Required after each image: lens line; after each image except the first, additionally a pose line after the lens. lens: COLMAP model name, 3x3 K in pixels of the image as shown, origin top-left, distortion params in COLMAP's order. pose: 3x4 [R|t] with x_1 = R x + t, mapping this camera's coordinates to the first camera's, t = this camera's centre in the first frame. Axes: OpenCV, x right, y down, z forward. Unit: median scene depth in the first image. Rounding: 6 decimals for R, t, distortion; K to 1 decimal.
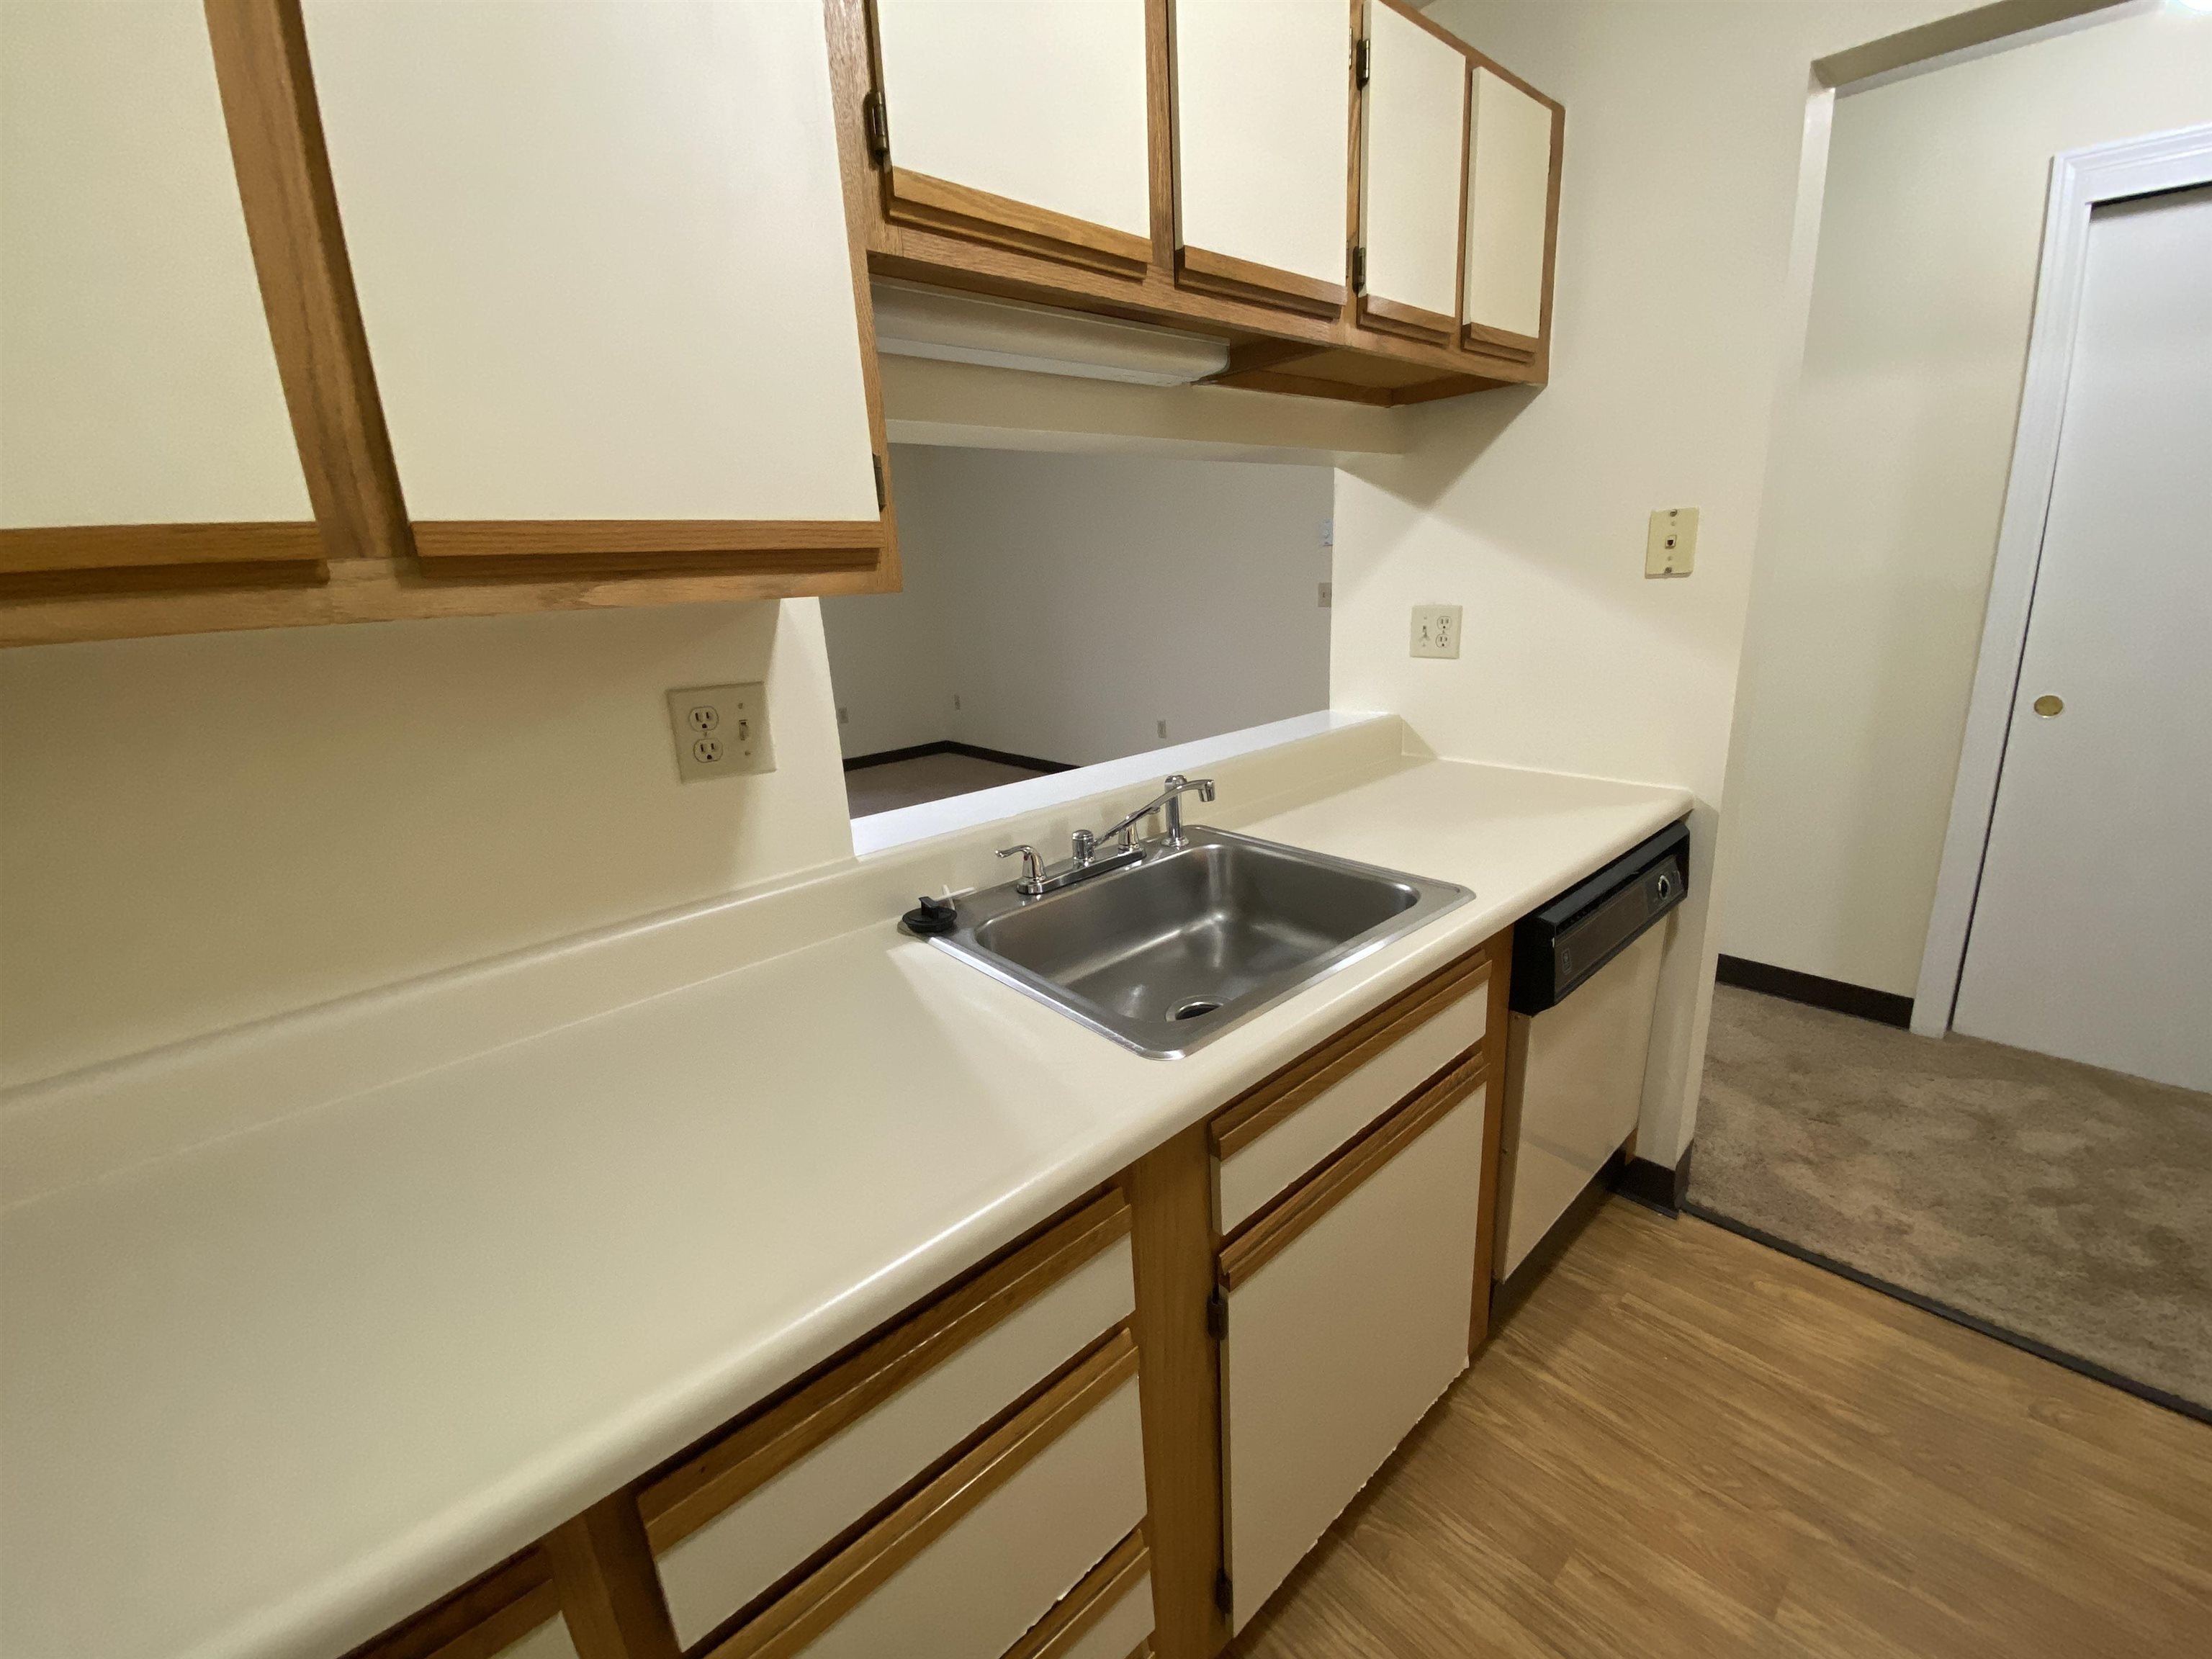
lens RADIAL K [[889.8, 0, 1115.7], [0, 889.8, 821.8], [0, 0, 1]] dist [-0.000400, -0.010136]
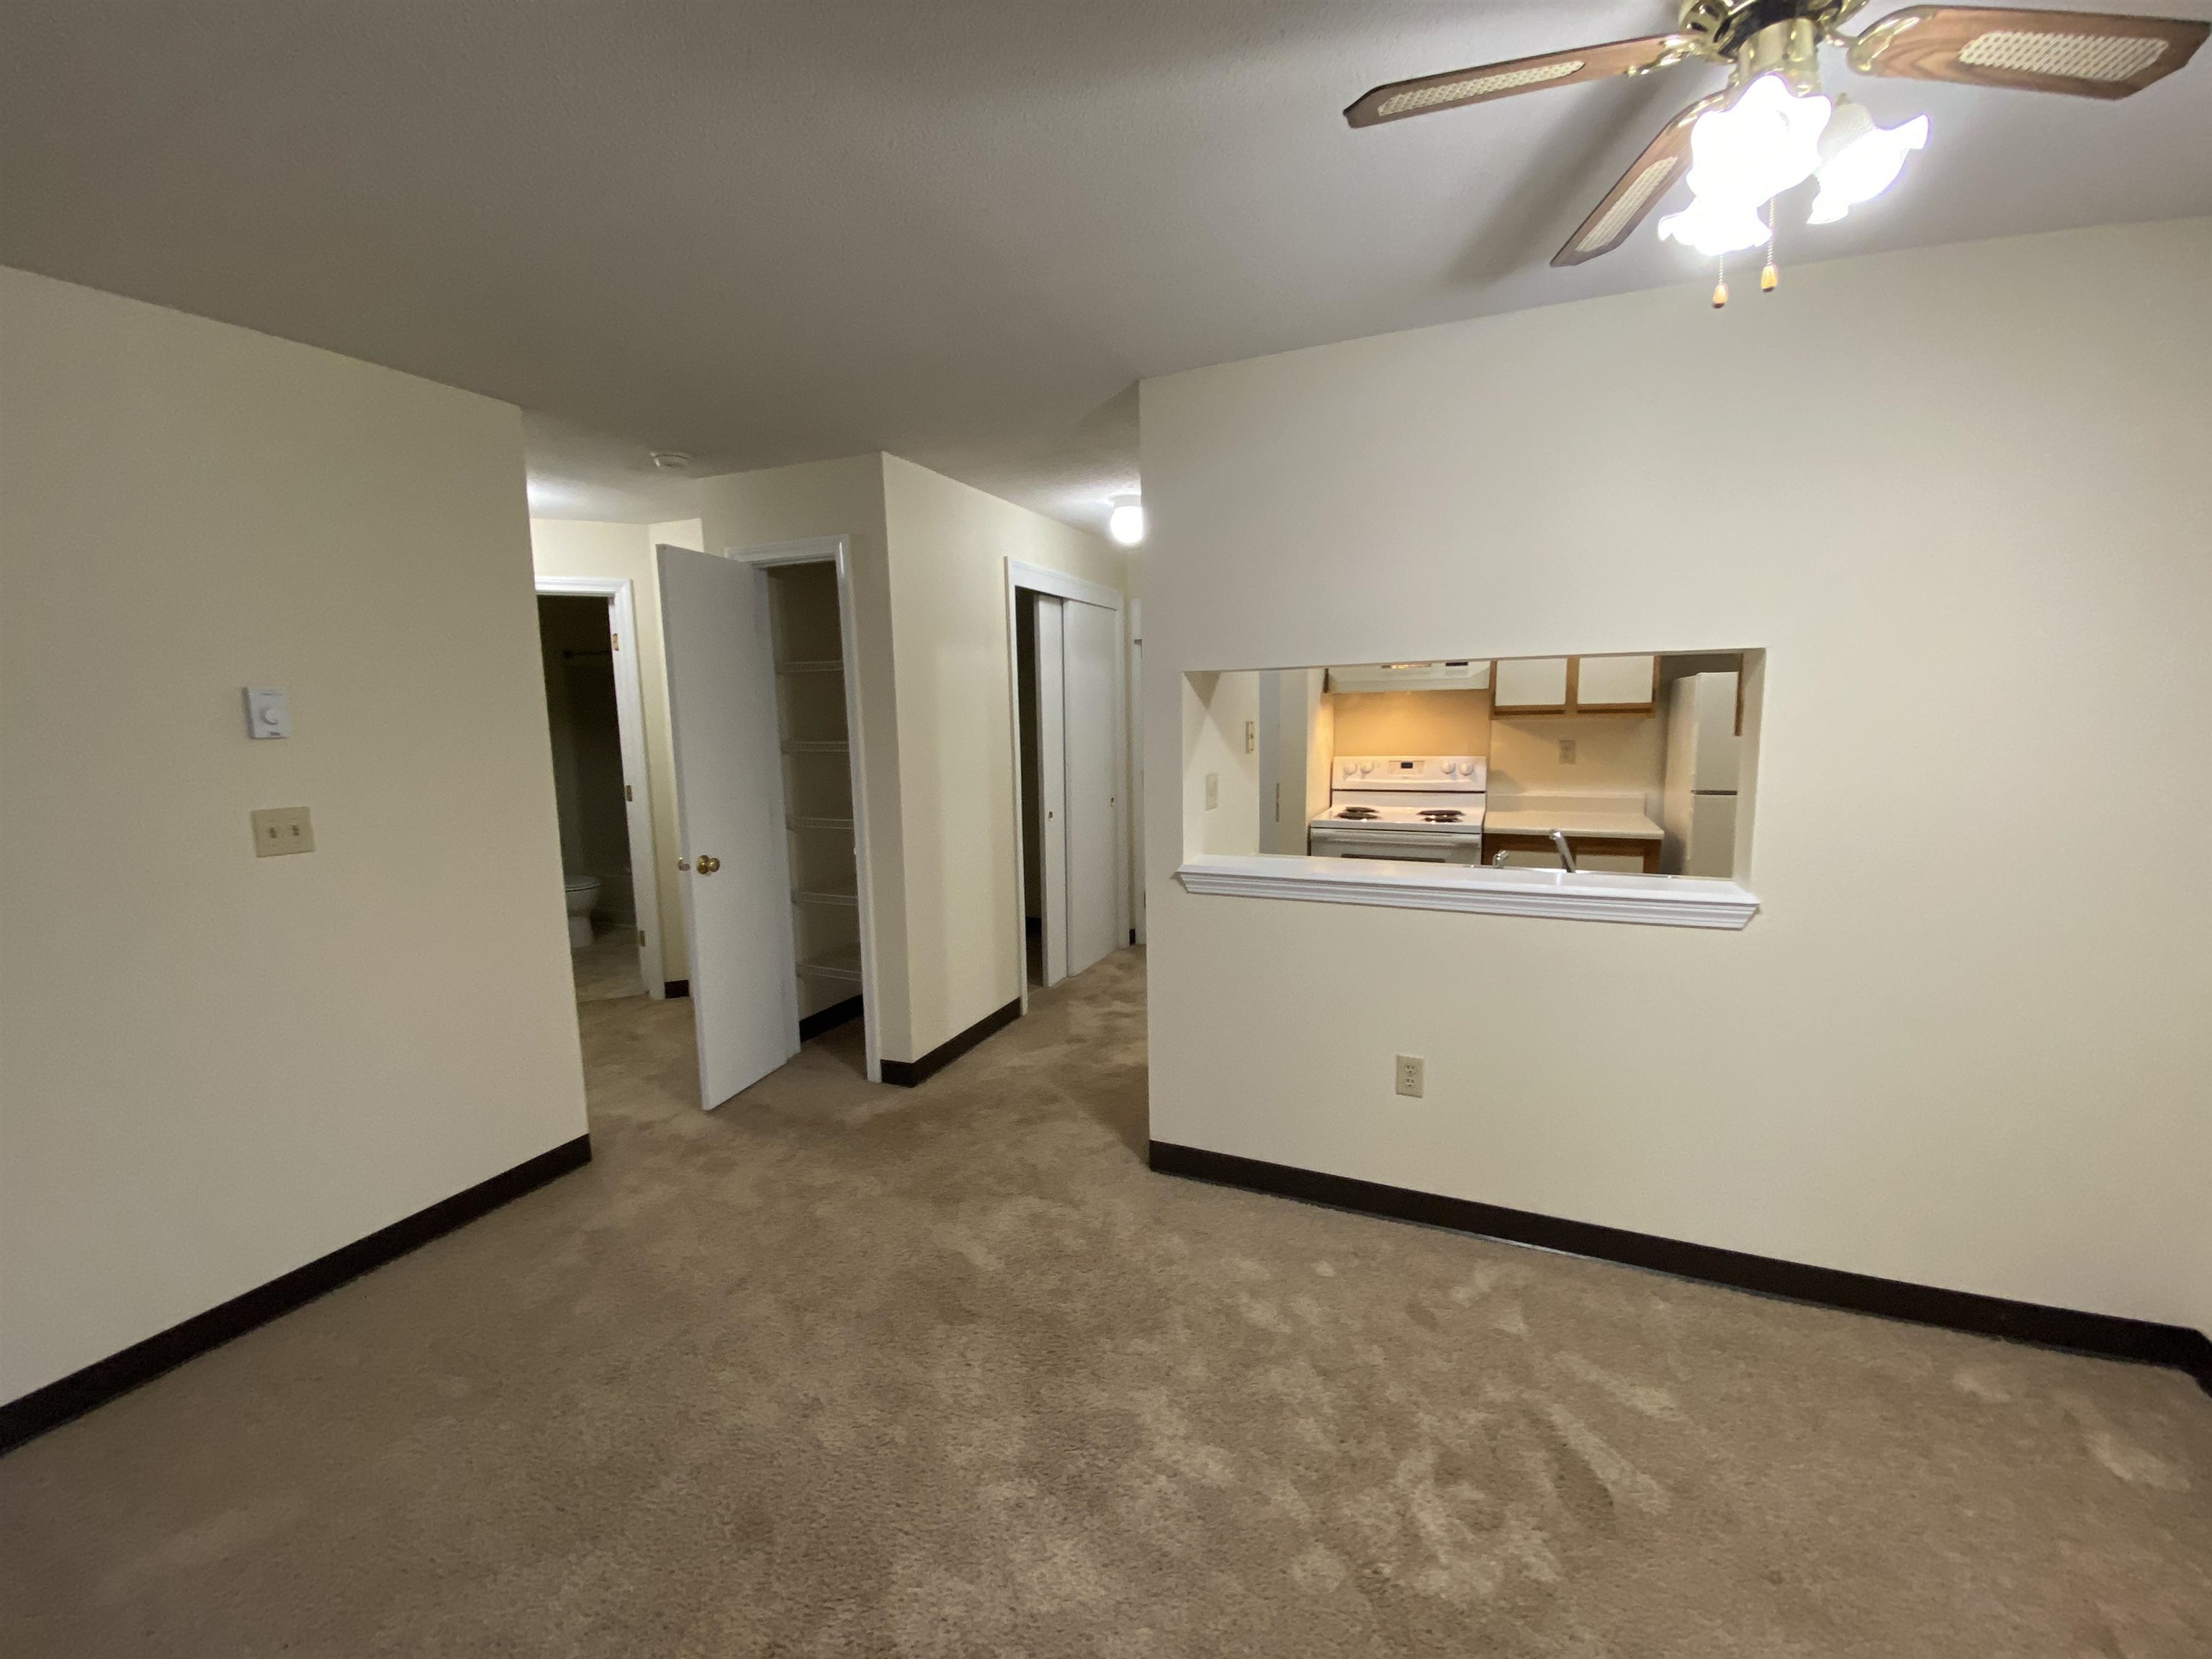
lens RADIAL K [[894.7, 0, 1102.1], [0, 894.7, 827.5], [0, 0, 1]] dist [0.036392, -0.035064]
pose [[-0.412891, -0.049578, 0.909430, -1.242786], [0.281024, 0.942862, 0.178989, -0.634971], [-0.866341, 0.329474, -0.375367, 2.362144]]
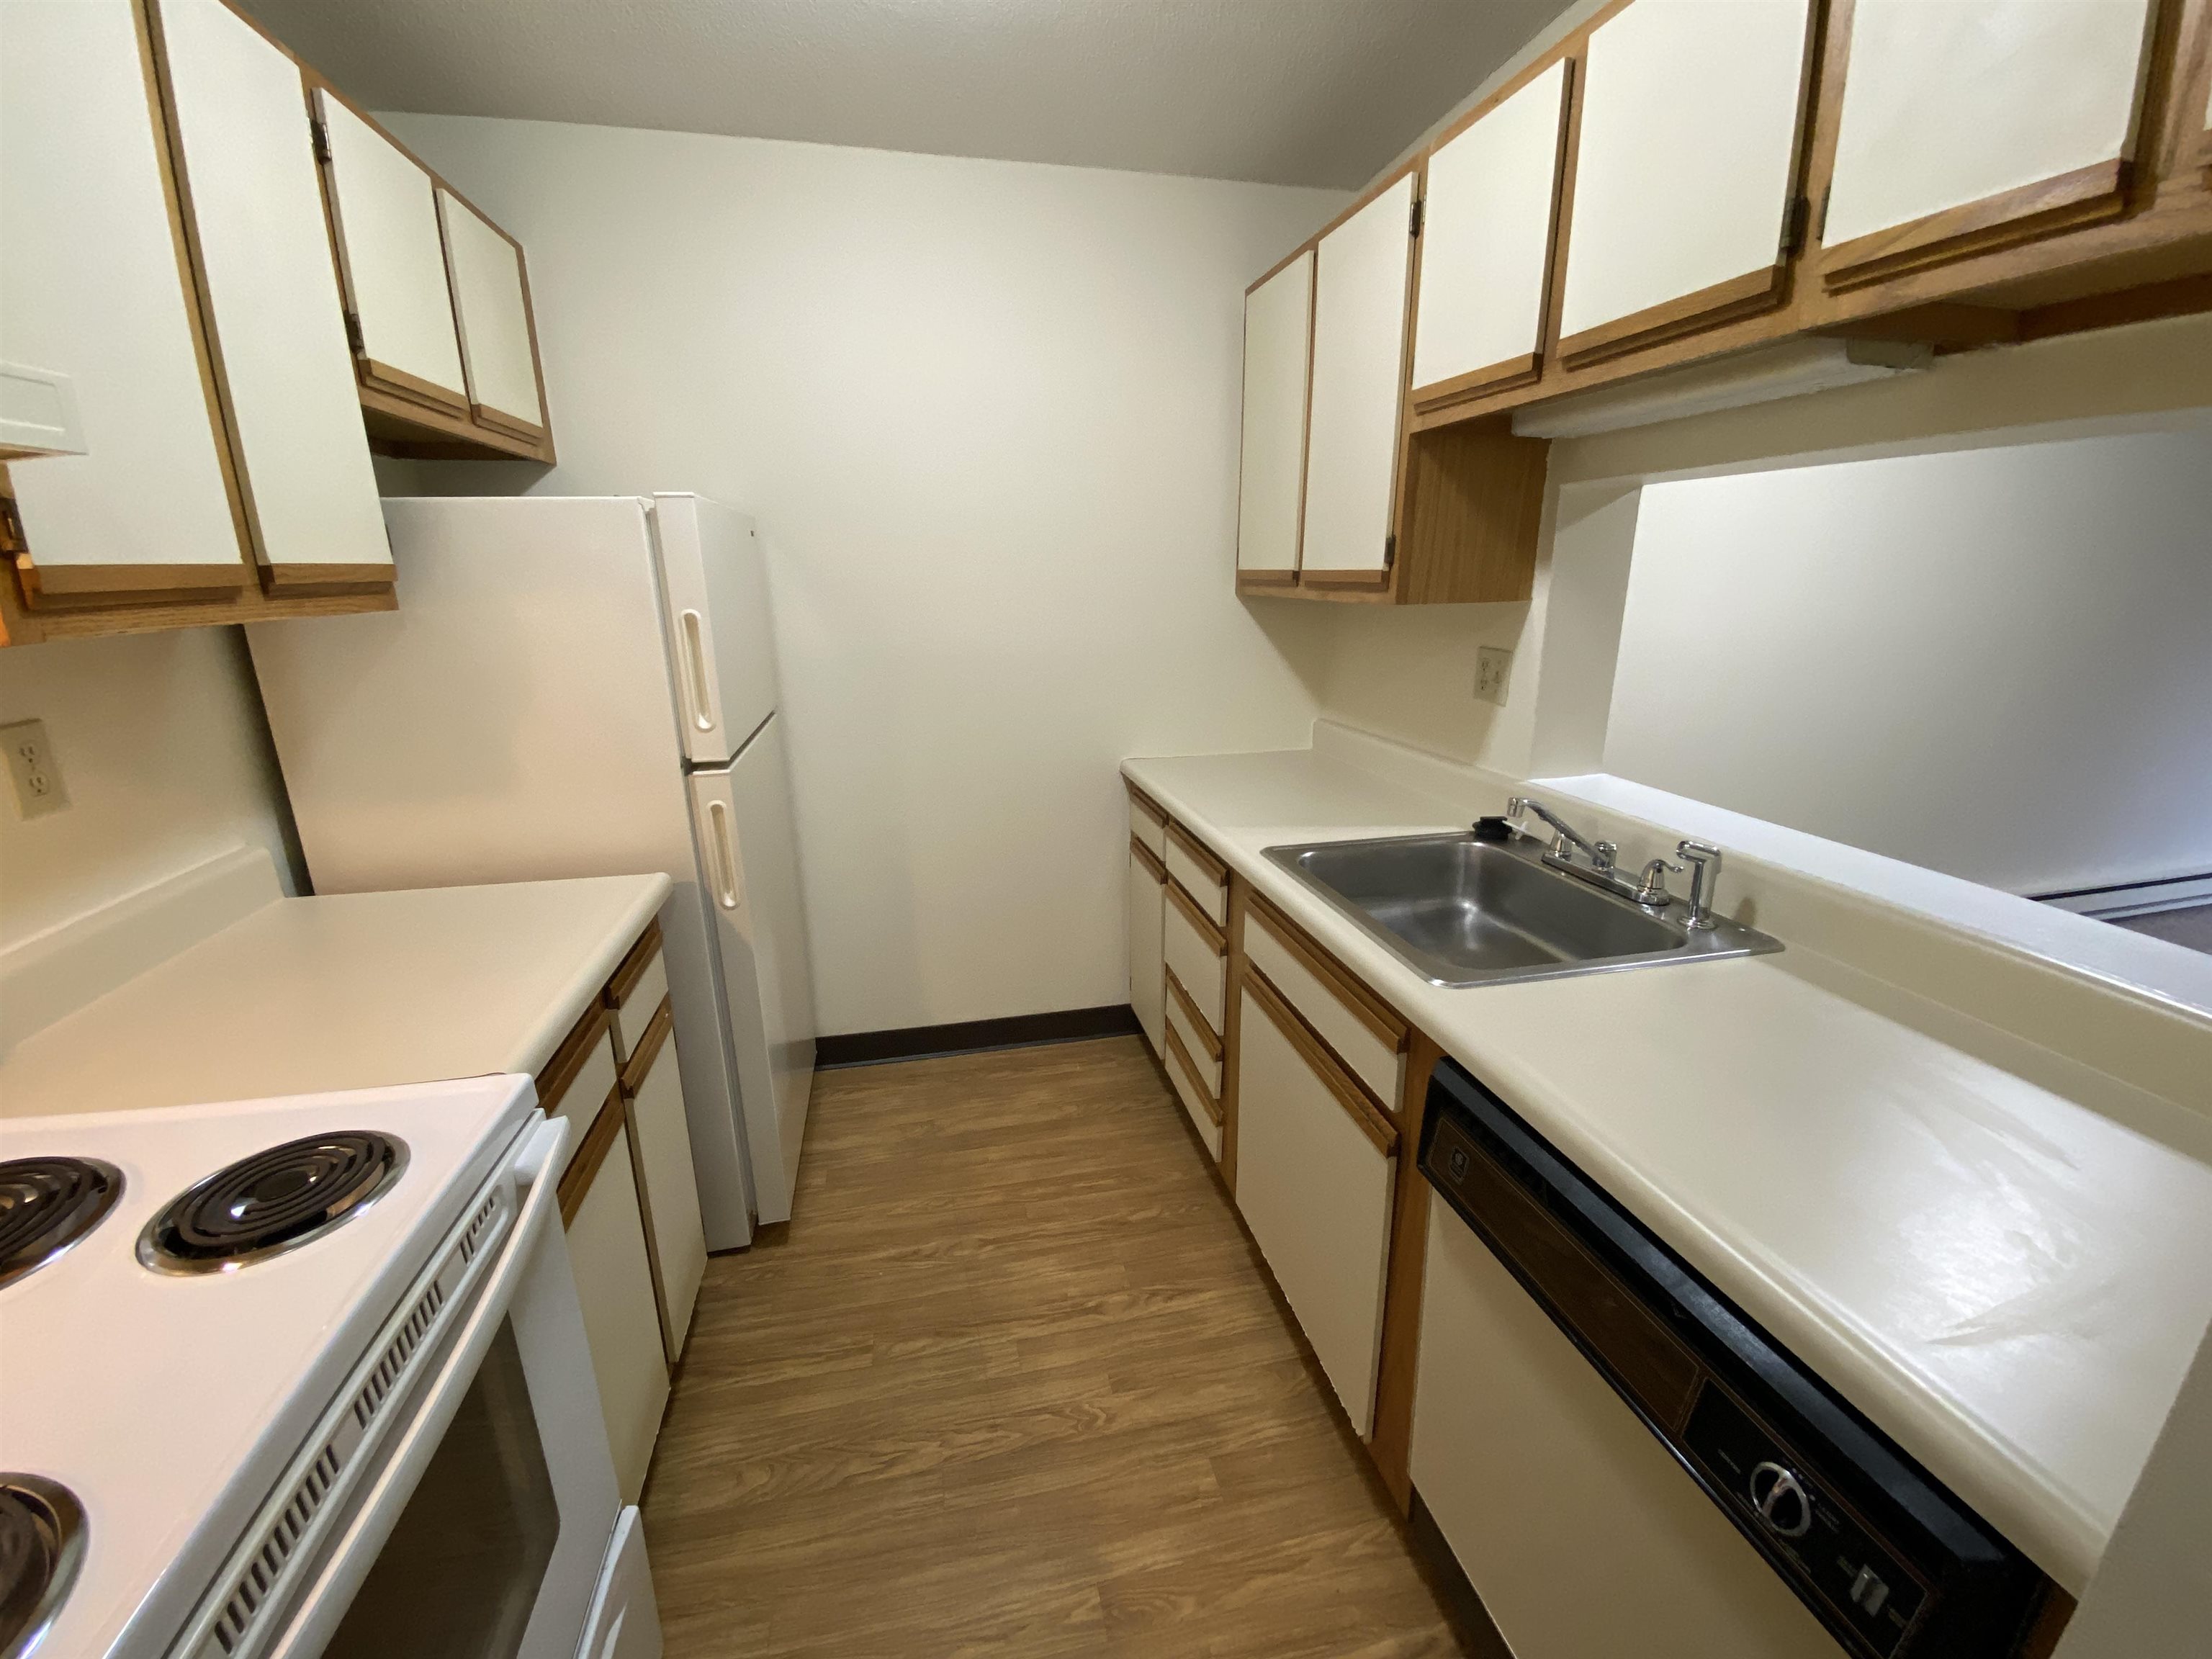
lens RADIAL K [[907.3, 0, 1107.7], [0, 907.3, 821.2], [0, 0, 1]] dist [0.037605, -0.033168]
pose [[-0.482457, 0.298746, -0.823399, 1.116923], [-0.196898, 0.878992, 0.434286, -0.360978], [0.853503, 0.371650, -0.365253, 0.843843]]
